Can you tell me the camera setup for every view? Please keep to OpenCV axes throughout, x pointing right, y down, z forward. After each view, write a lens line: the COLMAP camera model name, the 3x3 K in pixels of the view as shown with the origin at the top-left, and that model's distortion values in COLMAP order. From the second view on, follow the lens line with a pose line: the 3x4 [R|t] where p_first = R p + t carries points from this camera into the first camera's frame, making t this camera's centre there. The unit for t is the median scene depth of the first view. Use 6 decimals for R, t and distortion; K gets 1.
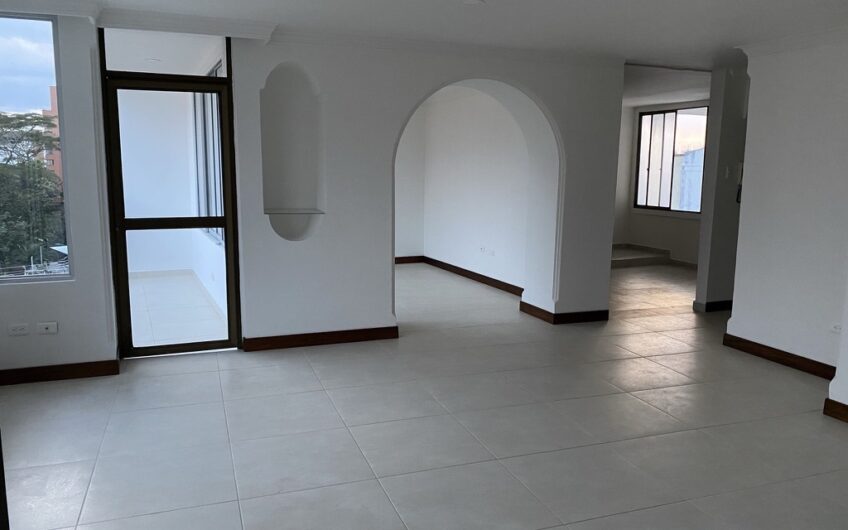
lens RADIAL K [[634.0, 0, 424.0], [0, 634.0, 265.0], [0, 0, 1]] dist [0.006139, 0.001973]
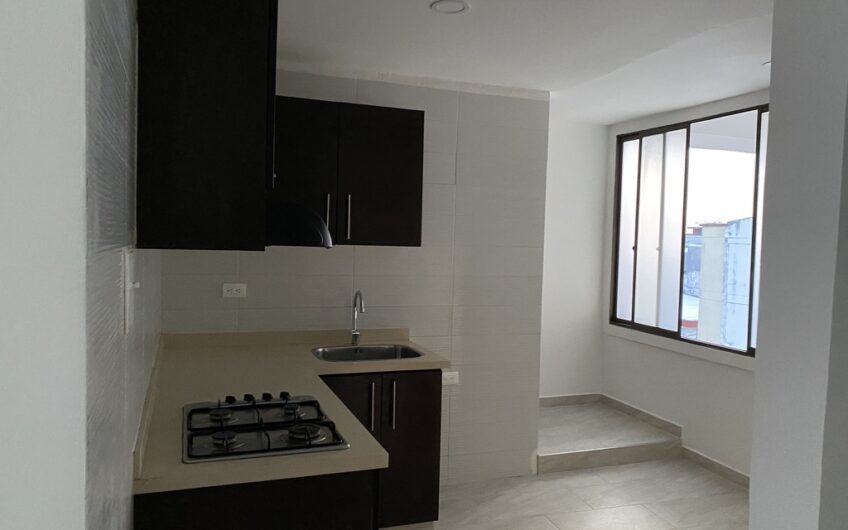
lens RADIAL K [[634.0, 0, 424.0], [0, 634.0, 265.0], [0, 0, 1]] dist [0.006139, 0.001973]
pose [[0.997856, 0.016659, -0.063287, 0.219528], [-0.023177, 0.994339, -0.103696, -0.082475], [0.061202, 0.104941, 0.992593, 0.500994]]
